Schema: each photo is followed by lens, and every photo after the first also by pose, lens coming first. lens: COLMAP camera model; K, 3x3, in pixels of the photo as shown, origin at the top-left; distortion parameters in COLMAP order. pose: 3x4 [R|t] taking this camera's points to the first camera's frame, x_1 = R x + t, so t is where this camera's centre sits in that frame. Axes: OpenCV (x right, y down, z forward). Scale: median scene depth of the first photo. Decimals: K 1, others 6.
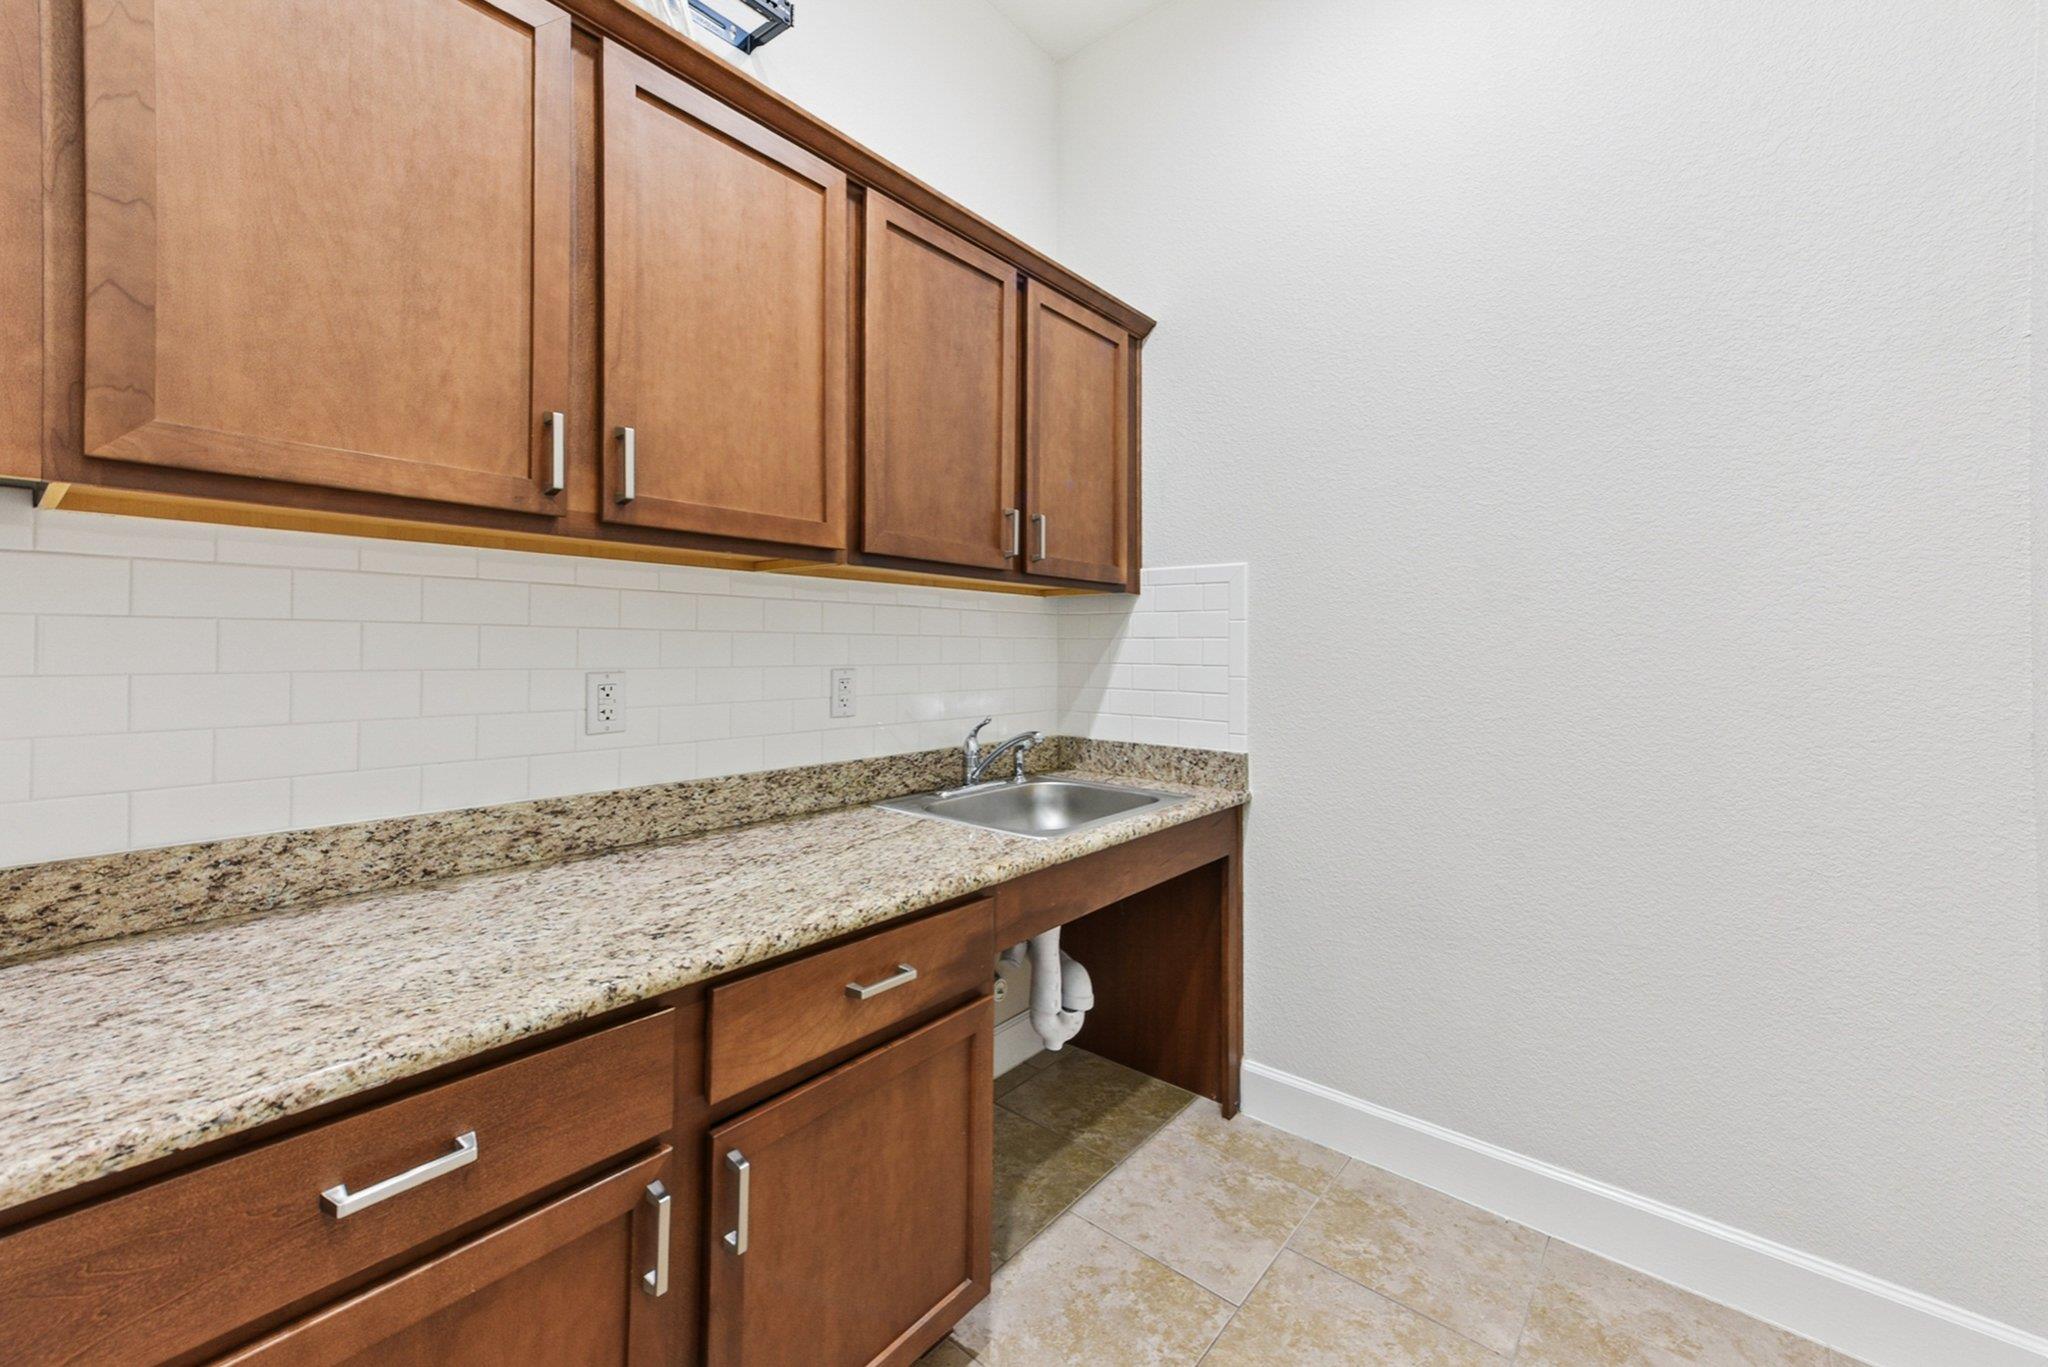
lens RADIAL K [[816.3, 0, 1026.0], [0, 816.3, 652.7], [0, 0, 1]] dist [0.017363, -0.000322]
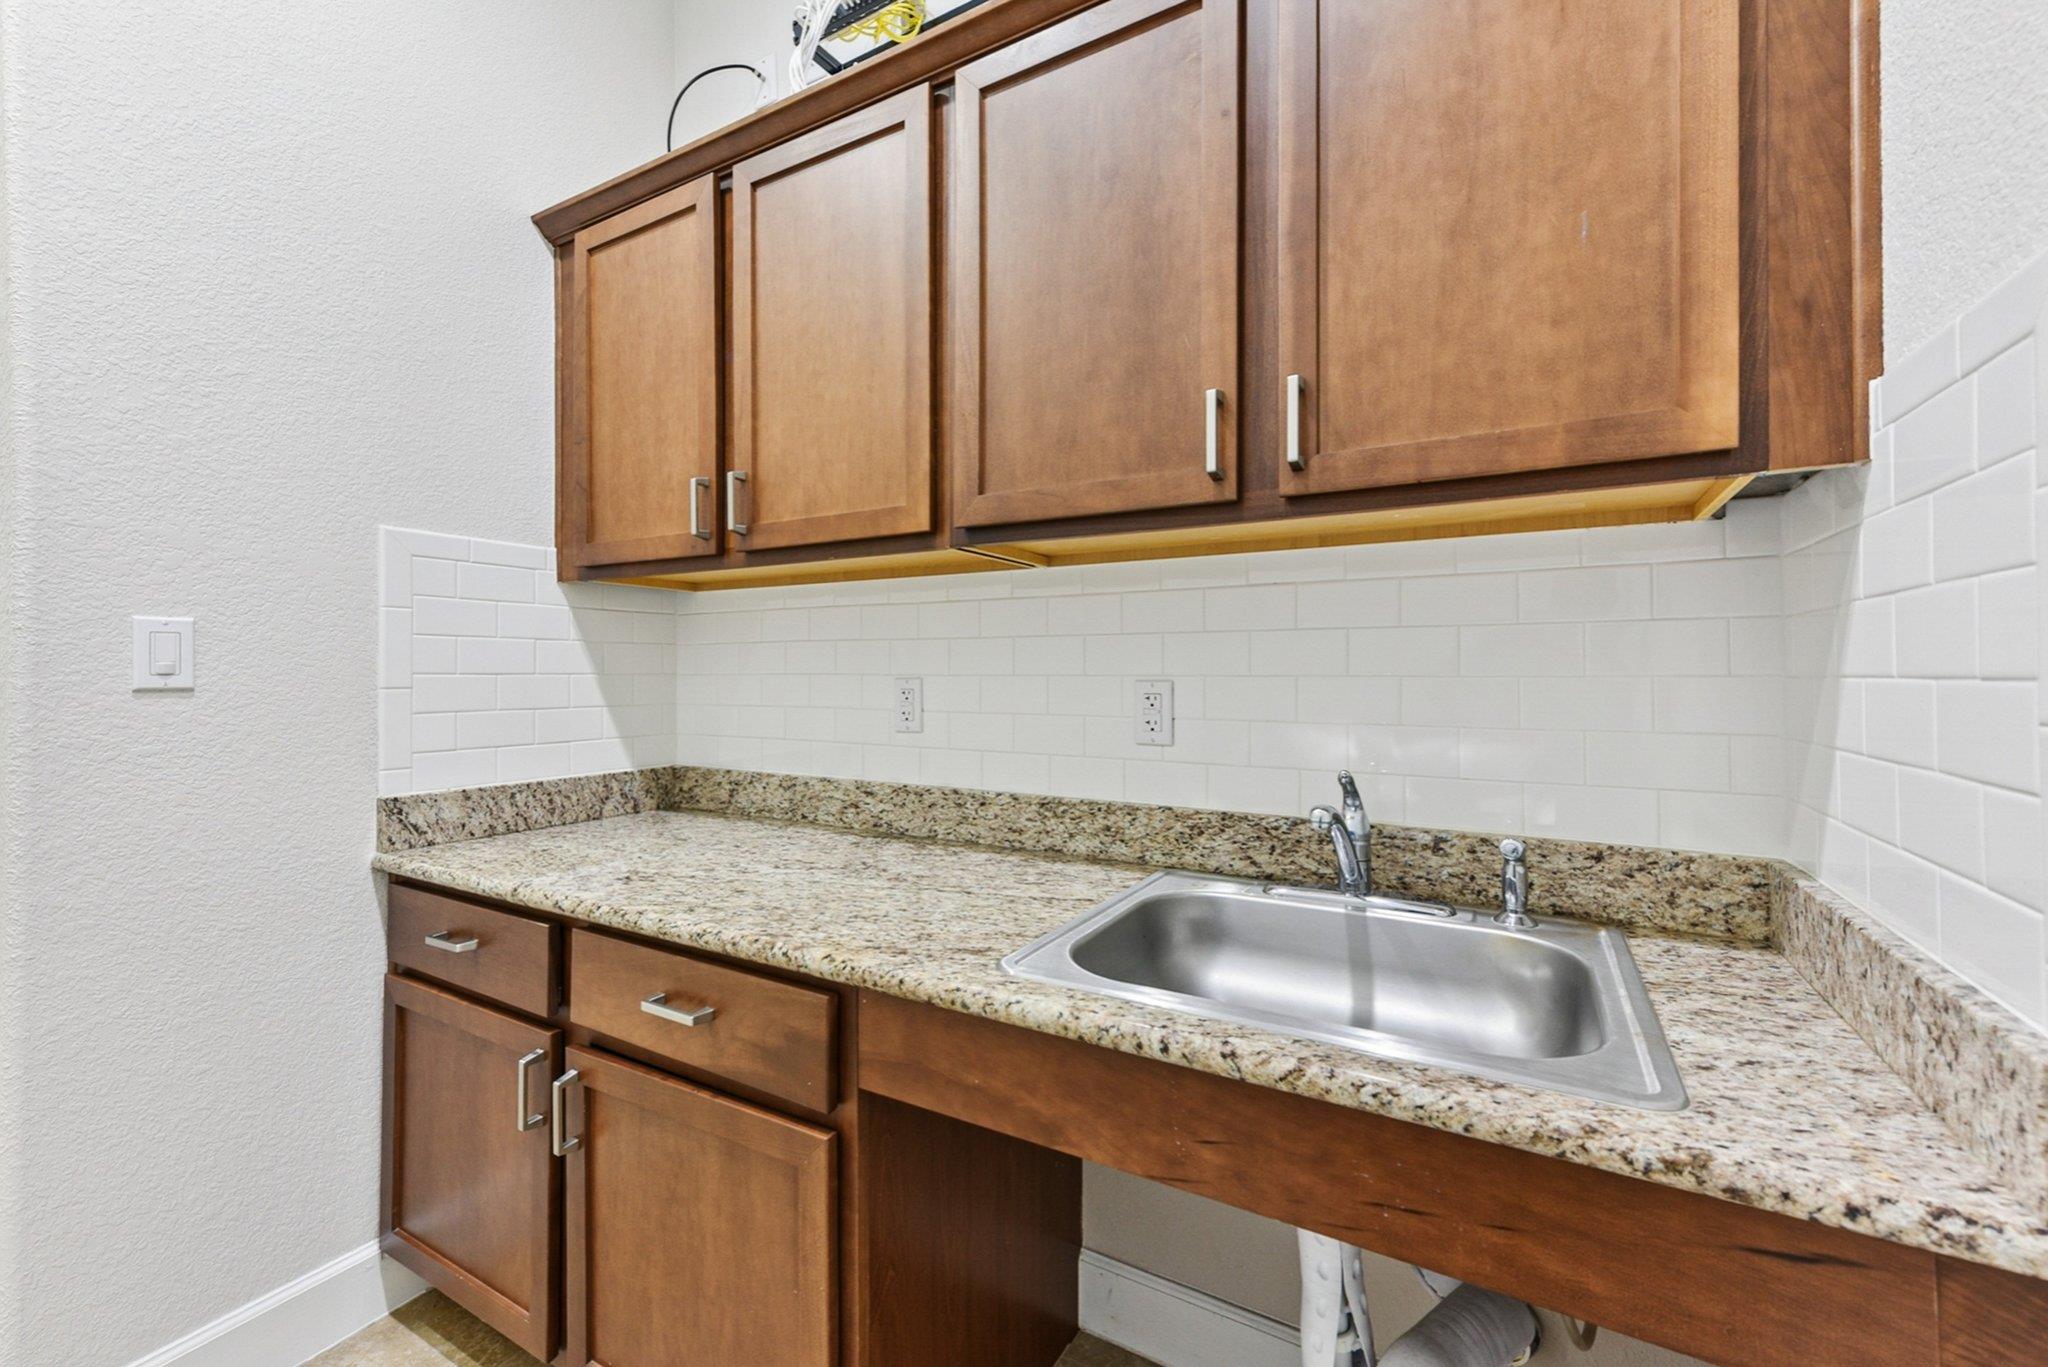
lens RADIAL K [[844.4, 0, 1029.7], [0, 844.4, 673.1], [0, 0, 1]] dist [0.009166, 0.000025]
pose [[0.165013, -0.005418, -0.986277, 0.624421], [-0.002840, 0.999978, -0.005969, 0.023030], [0.986287, 0.003786, 0.164994, 0.930260]]
